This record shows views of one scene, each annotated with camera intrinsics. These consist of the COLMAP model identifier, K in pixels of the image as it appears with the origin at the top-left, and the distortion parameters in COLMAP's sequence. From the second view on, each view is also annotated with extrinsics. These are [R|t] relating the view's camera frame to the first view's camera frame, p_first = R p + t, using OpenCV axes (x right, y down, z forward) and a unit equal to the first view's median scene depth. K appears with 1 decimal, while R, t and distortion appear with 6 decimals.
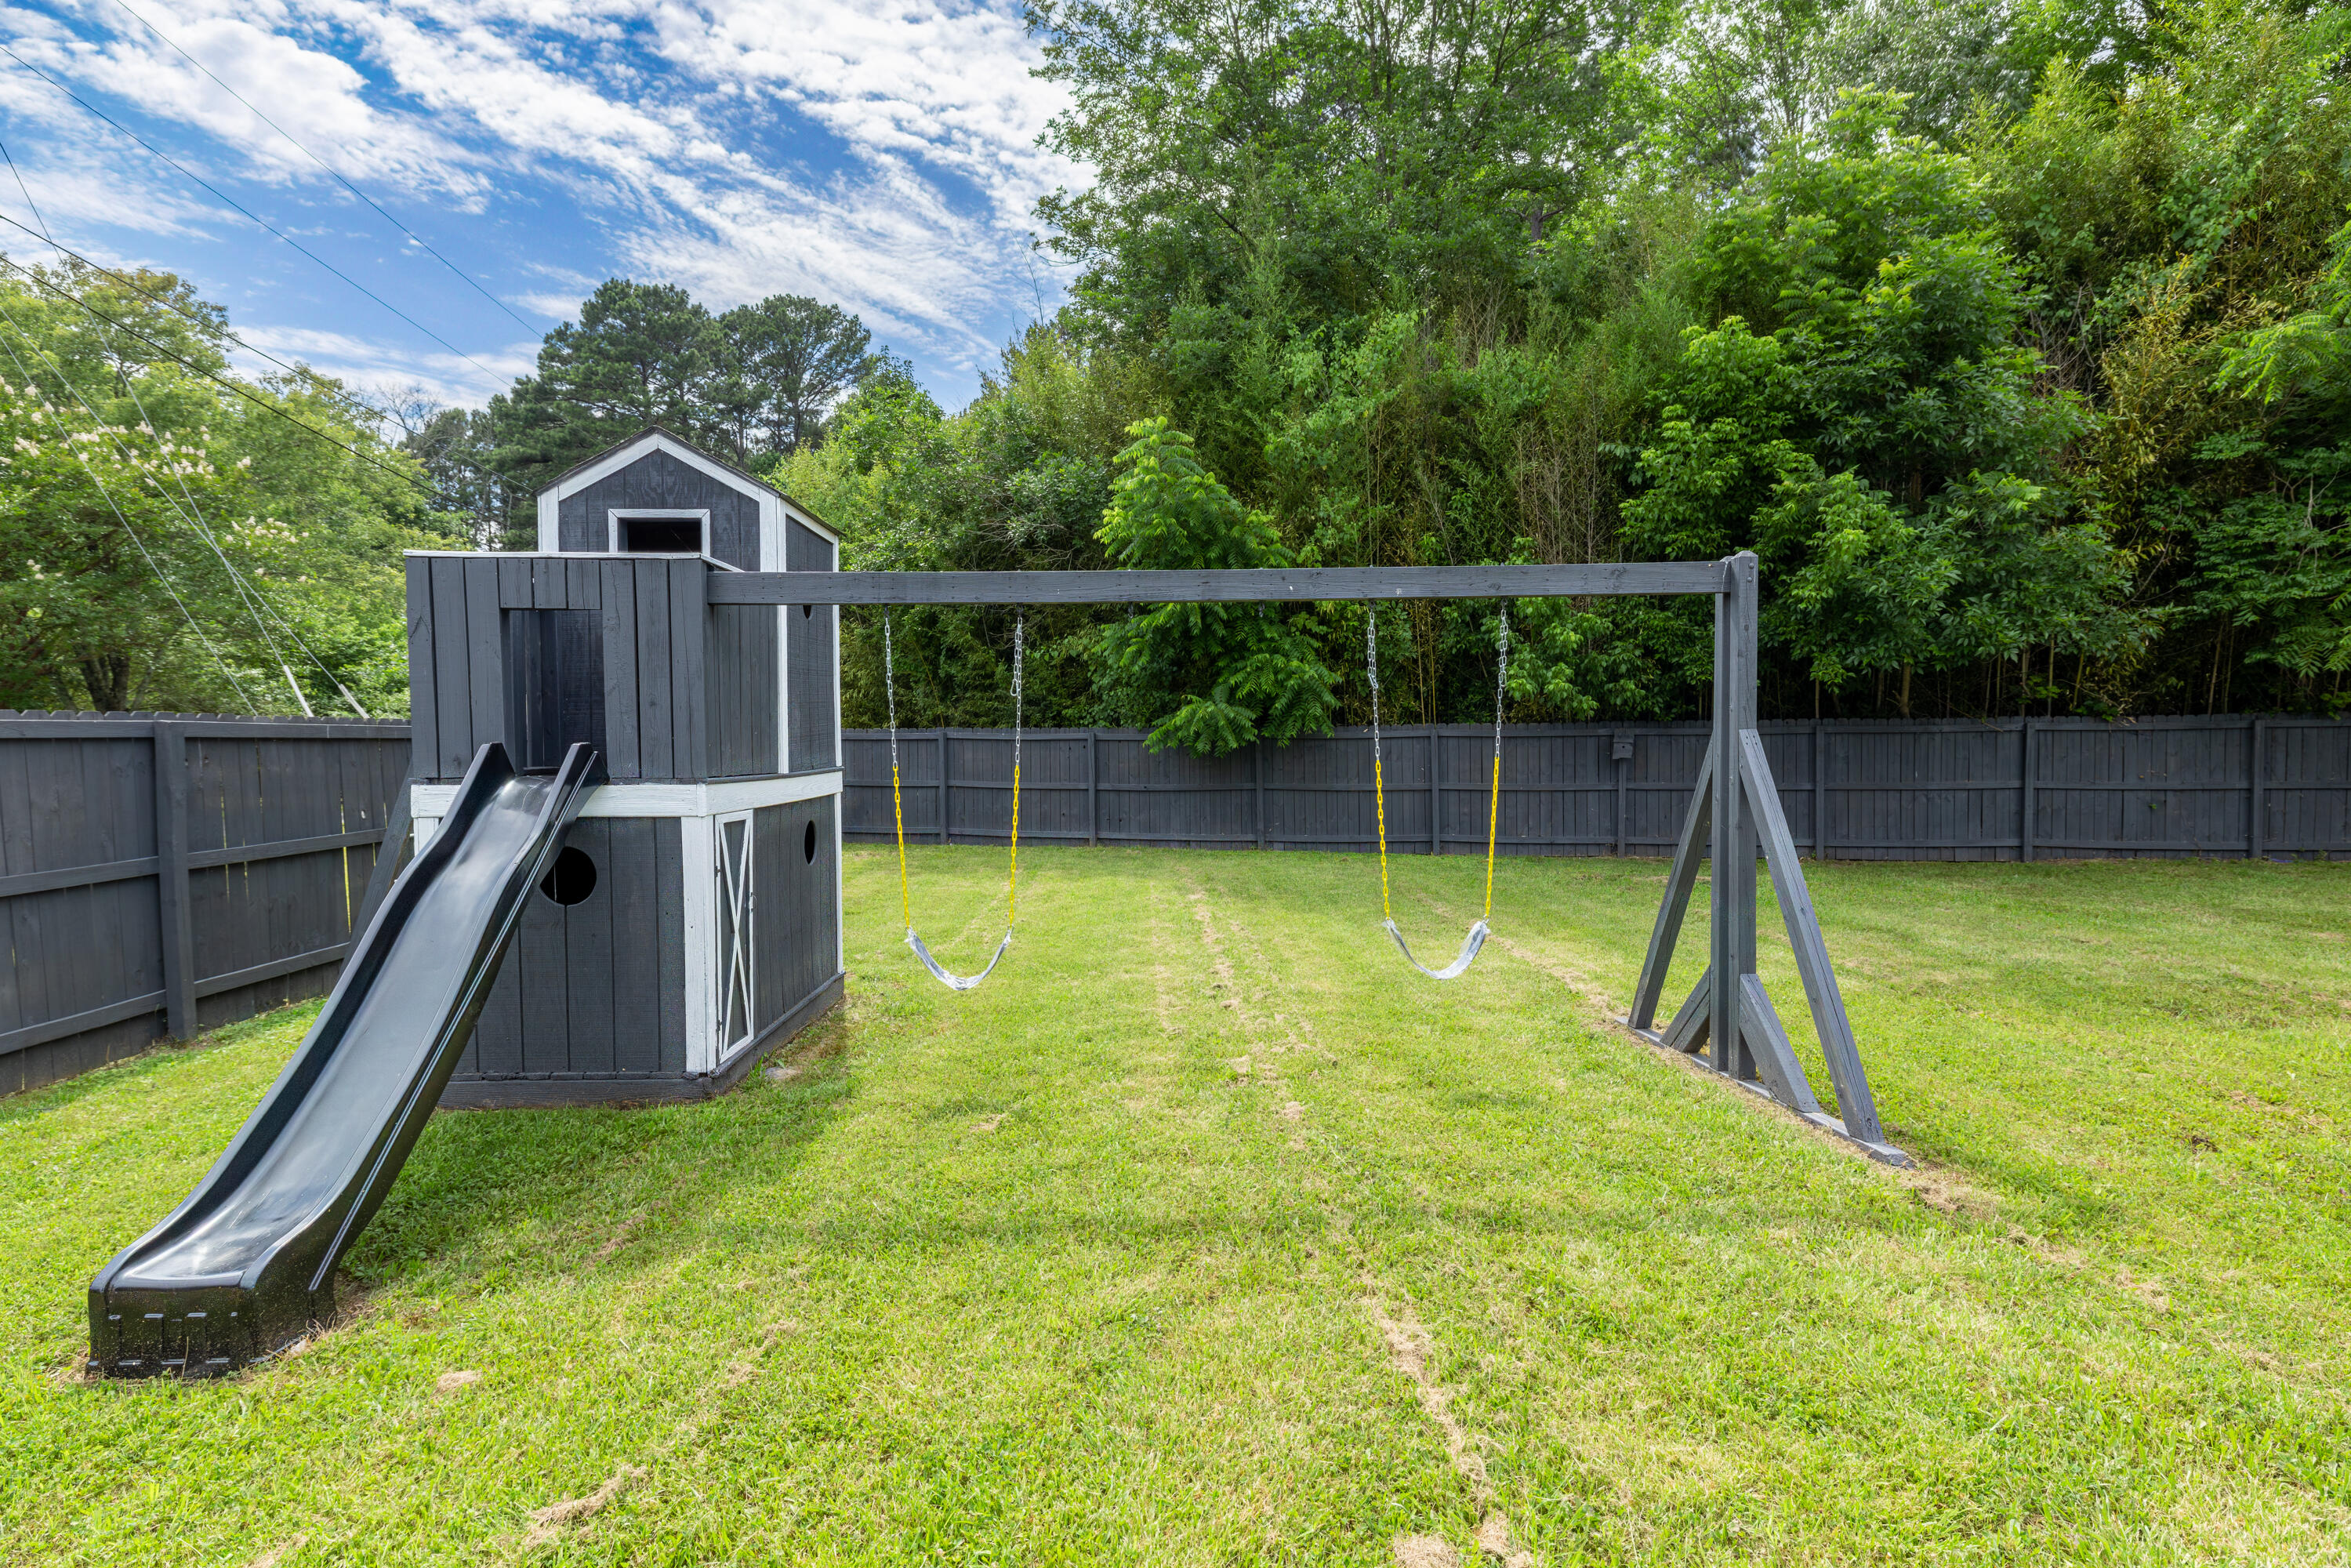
lens RADIAL K [[1209.9, 0, 1188.3], [0, 1209.9, 775.7], [0, 0, 1]] dist [-0.001850, -0.000266]
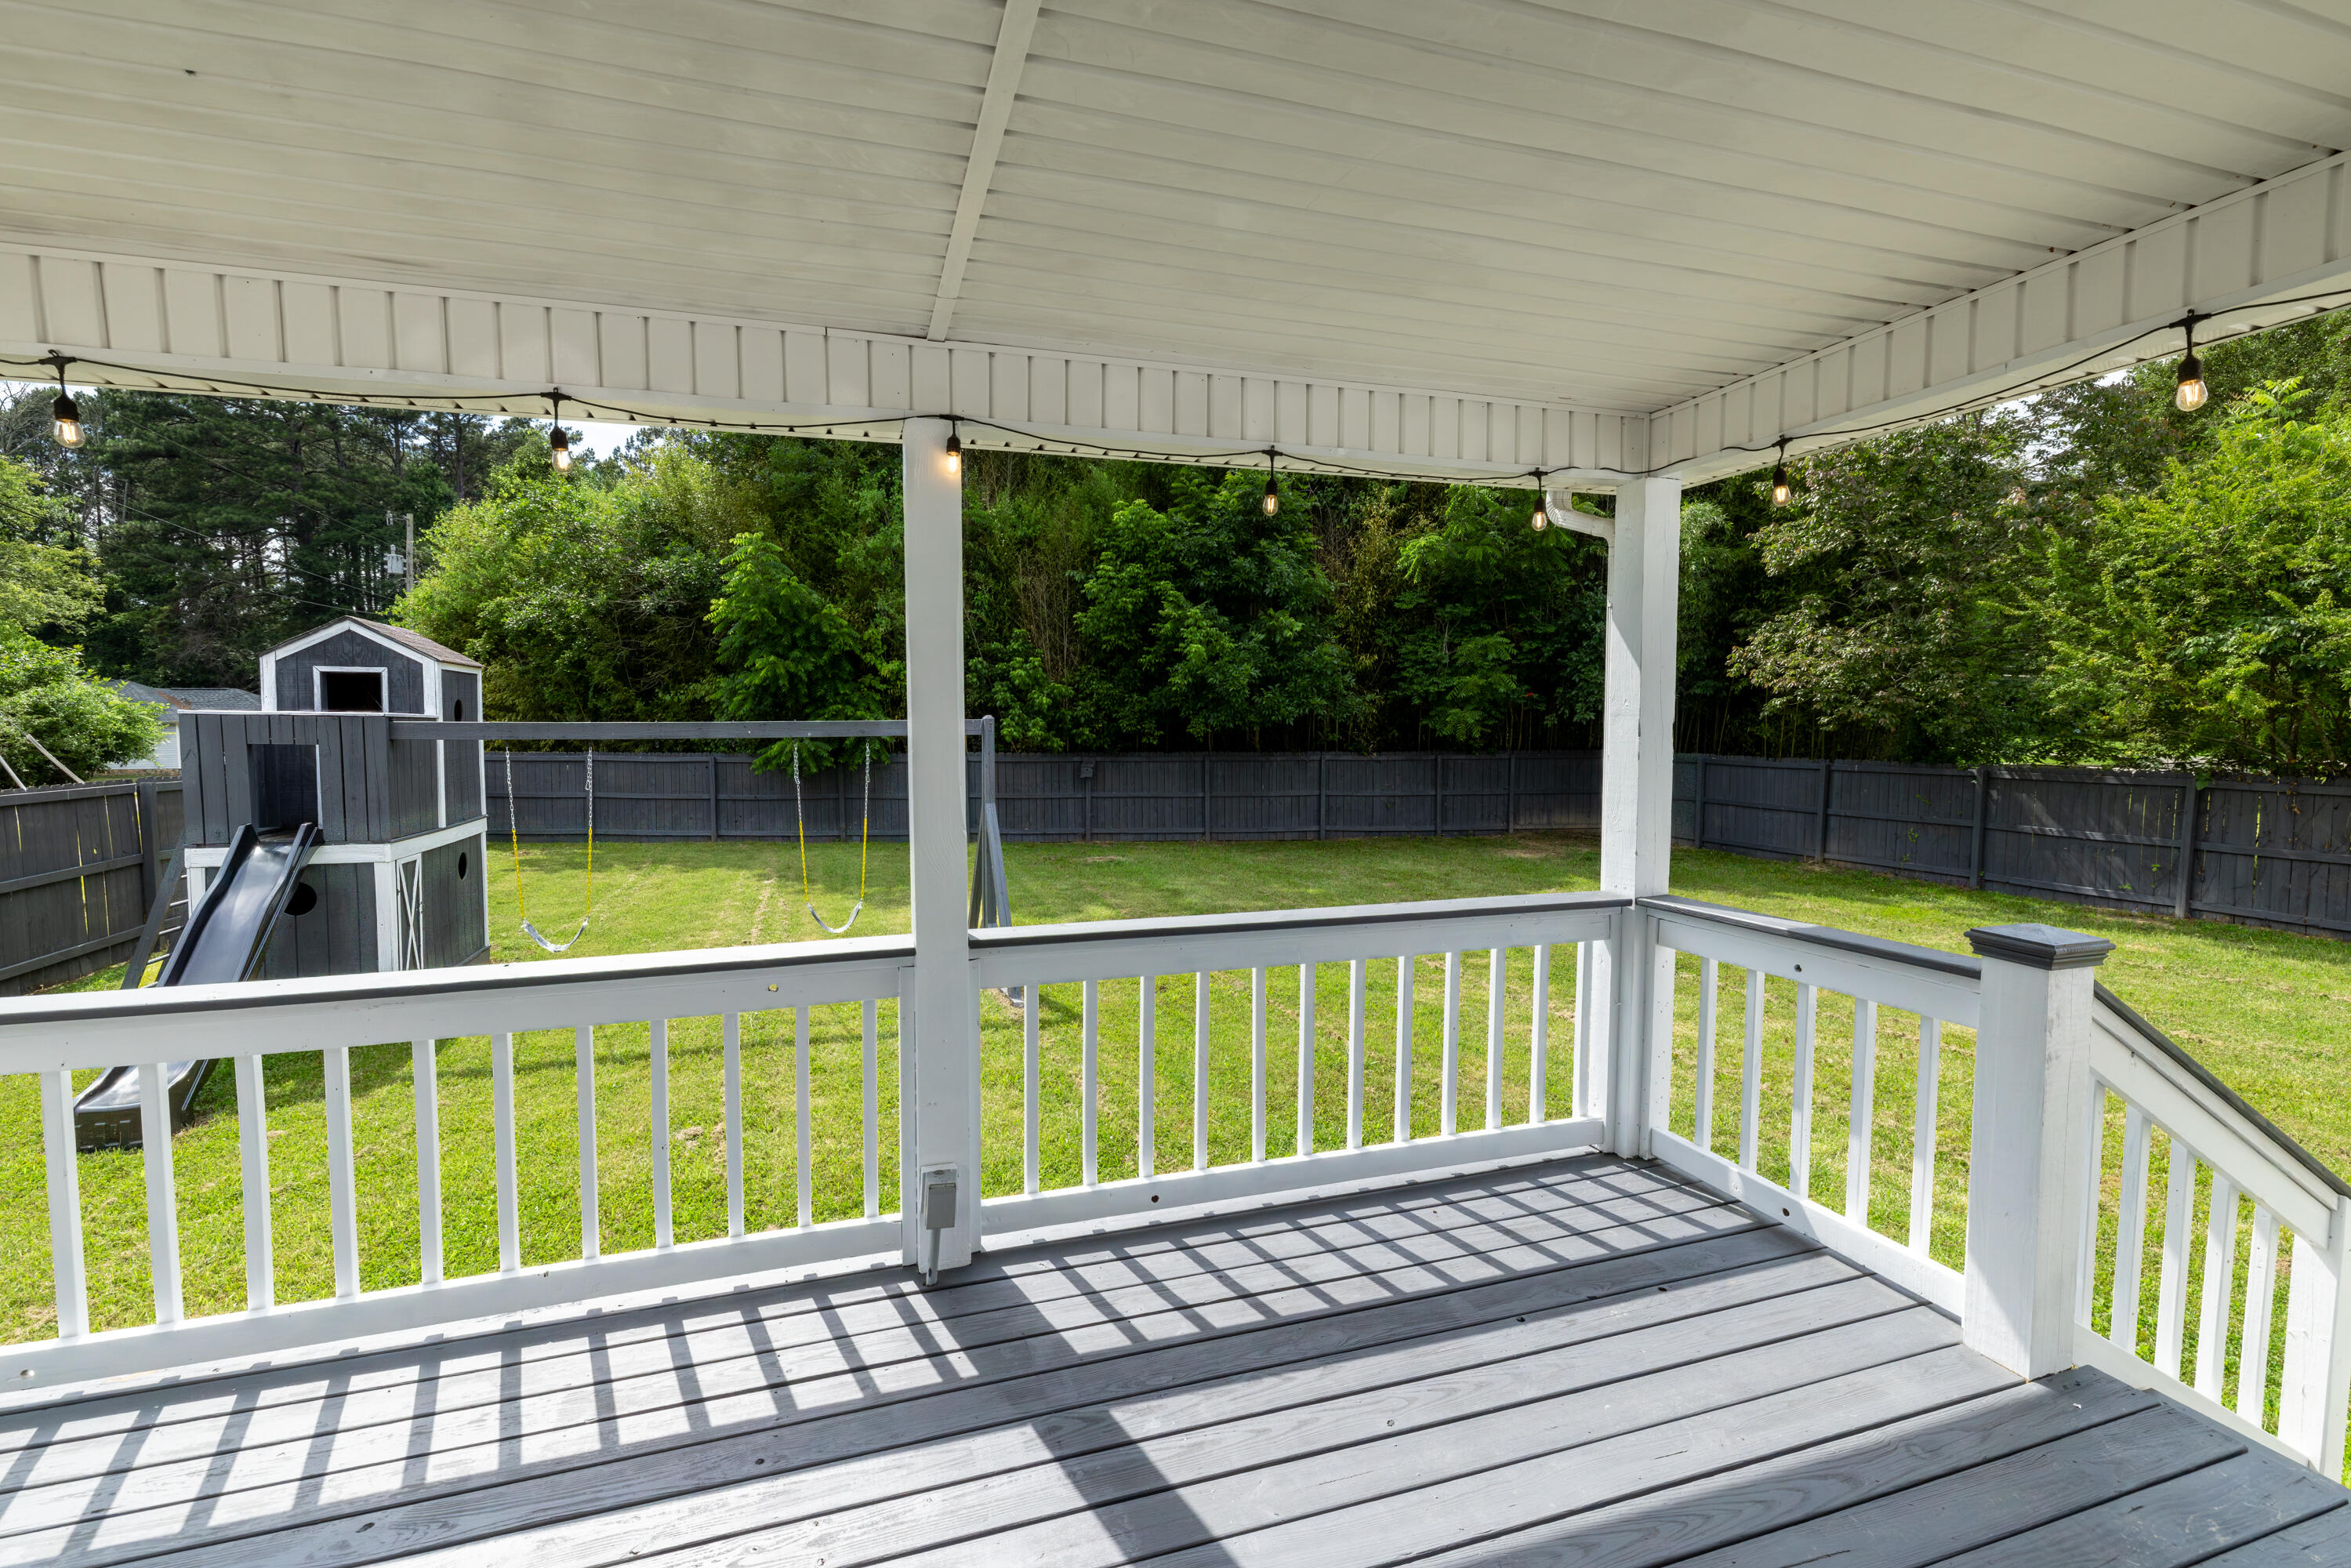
lens RADIAL K [[1031.6, 0, 1167.2], [0, 1031.6, 779.2], [0, 0, 1]] dist [0.001241, -0.000056]
pose [[0.960067, -0.007048, 0.279682, 0.111720], [0.000250, 0.999704, 0.024336, -0.051455], [-0.279771, -0.023294, 0.959784, -0.316228]]
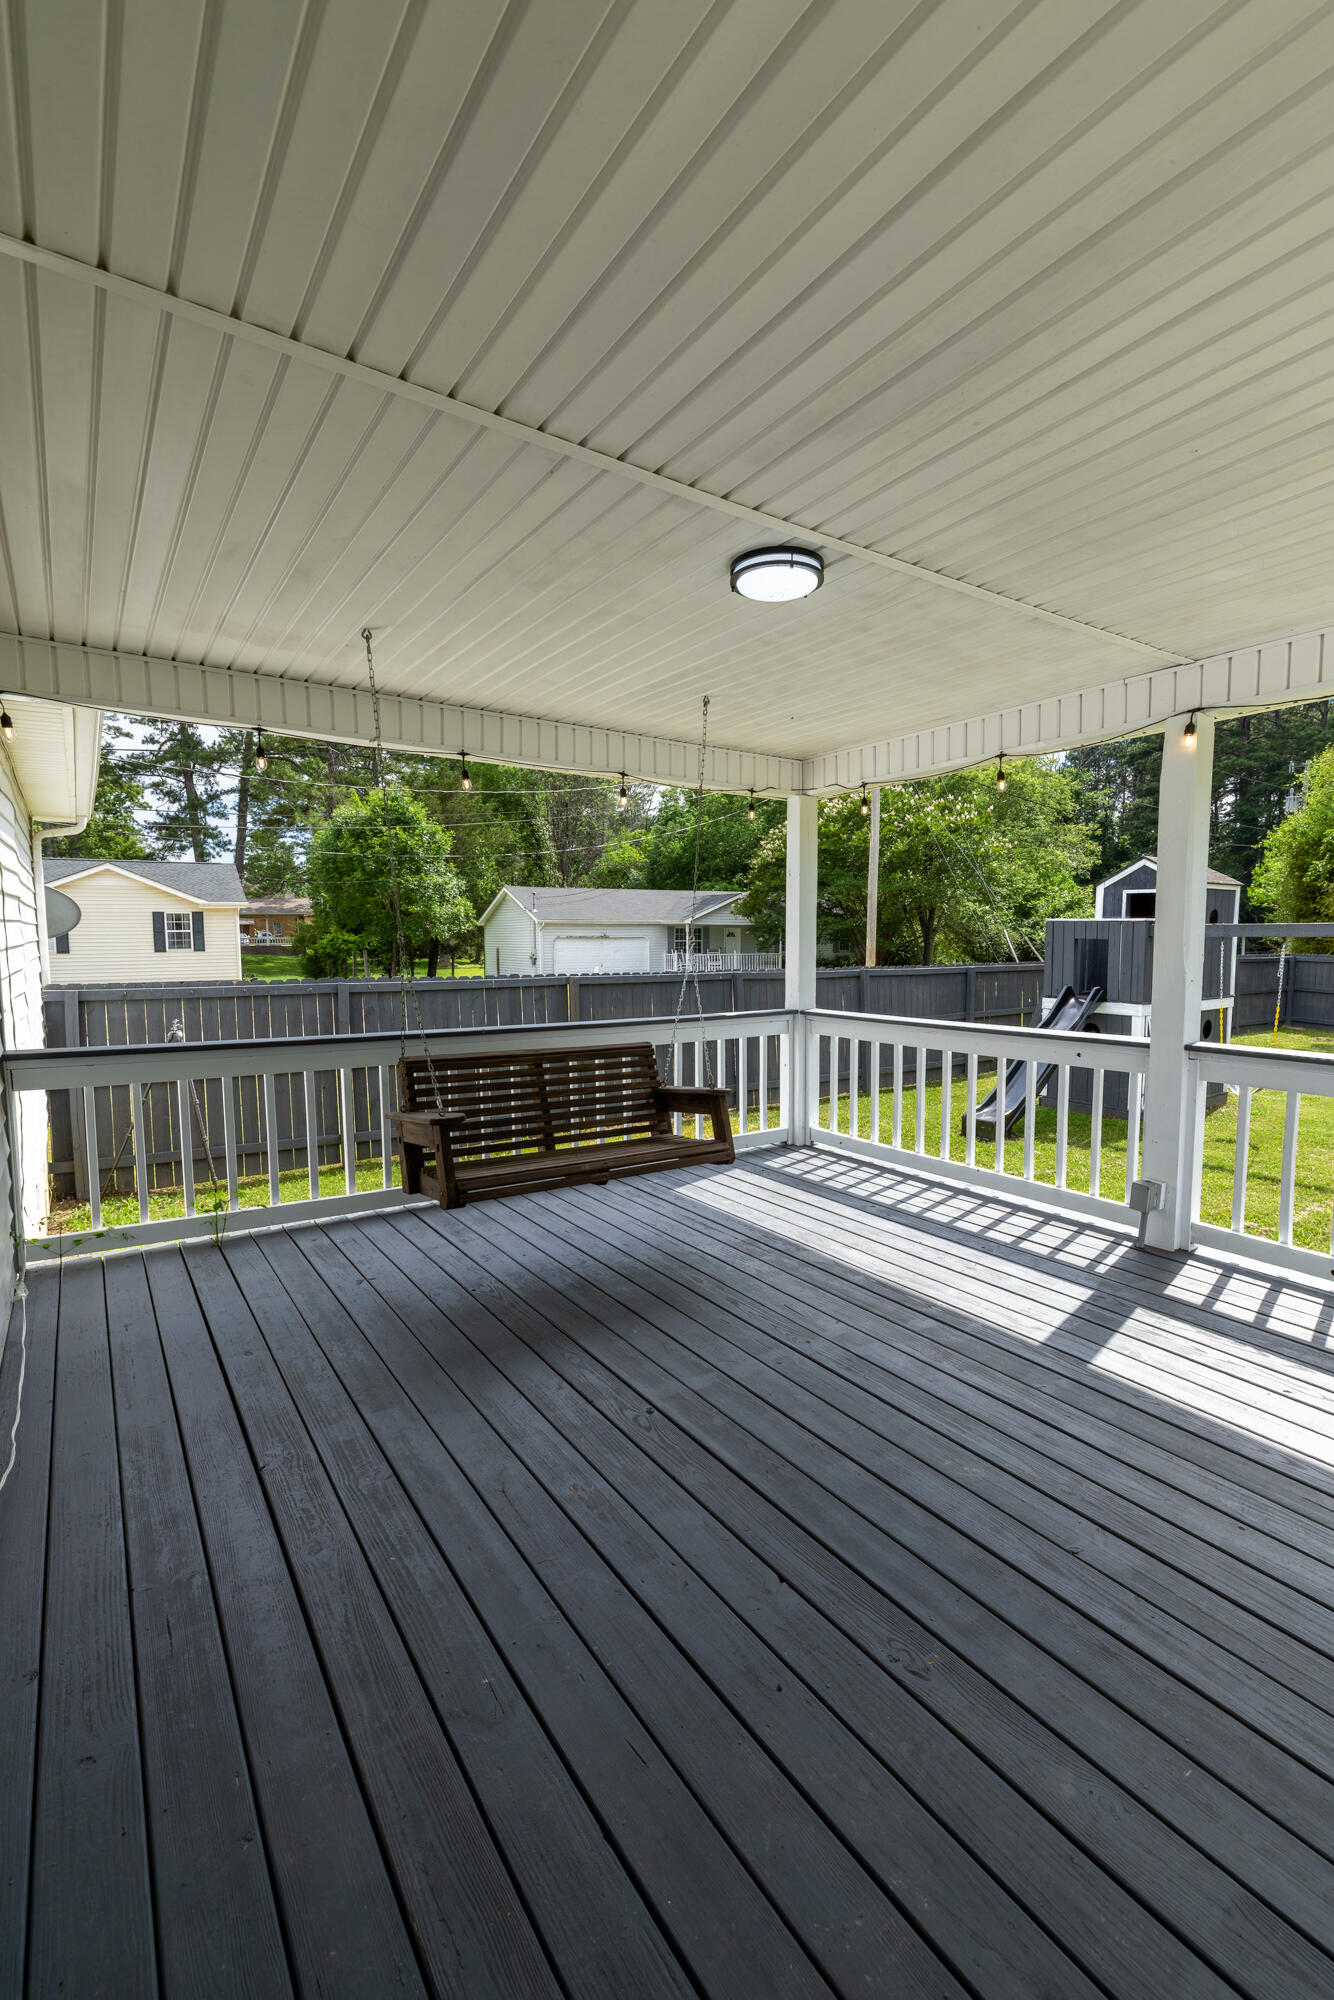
lens RADIAL K [[869.5, 0, 649.9], [0, 869.5, 1009.7], [0, 0, 1]] dist [0.001025, 0.000182]
pose [[0.524998, 0.083797, -0.846968, 0.277374], [-0.032709, 0.996393, 0.078306, -0.040534], [0.850475, -0.013407, 0.525845, -0.395364]]
